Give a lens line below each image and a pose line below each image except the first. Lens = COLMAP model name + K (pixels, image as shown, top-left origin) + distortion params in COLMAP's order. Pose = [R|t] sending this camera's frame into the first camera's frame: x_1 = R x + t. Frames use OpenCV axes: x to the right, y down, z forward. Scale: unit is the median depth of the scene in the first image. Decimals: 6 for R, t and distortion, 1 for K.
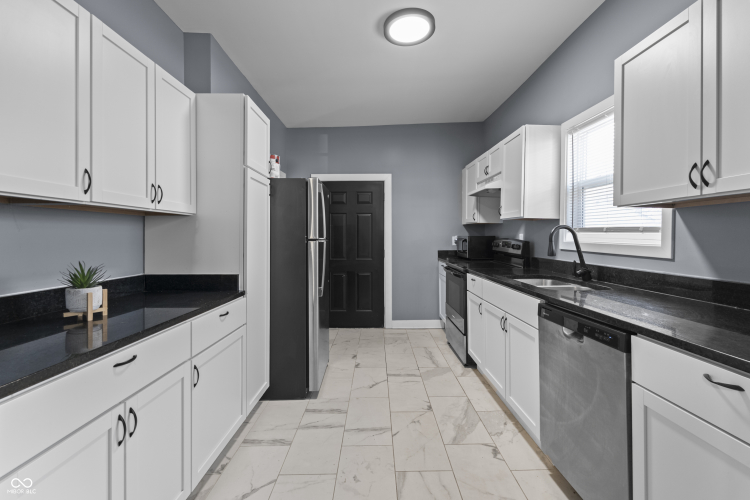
lens RADIAL K [[332.3, 0, 387.1], [0, 332.3, 235.4], [0, 0, 1]] dist [0.004087, 0.000211]
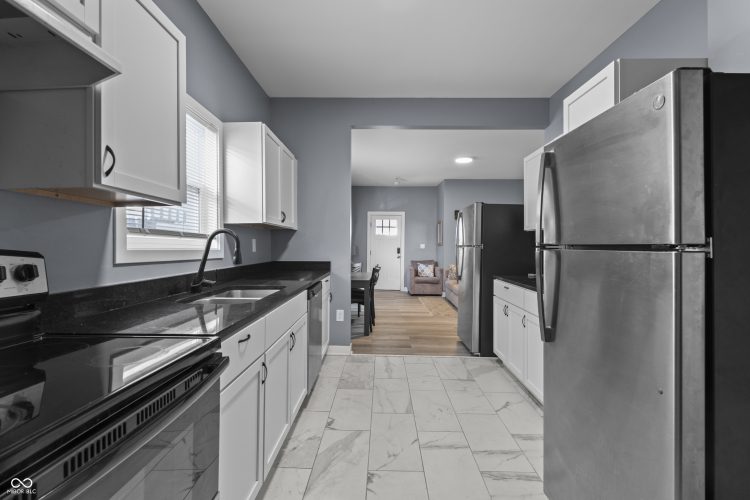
lens RADIAL K [[332.3, 0, 373.8], [0, 332.3, 246.5], [0, 0, 1]] dist [0.004087, 0.000211]
pose [[-0.998237, -0.001933, 0.059331, 0.088647], [-0.002080, 0.999995, -0.002407, 0.016701], [-0.059326, -0.002526, -0.998235, 1.956898]]
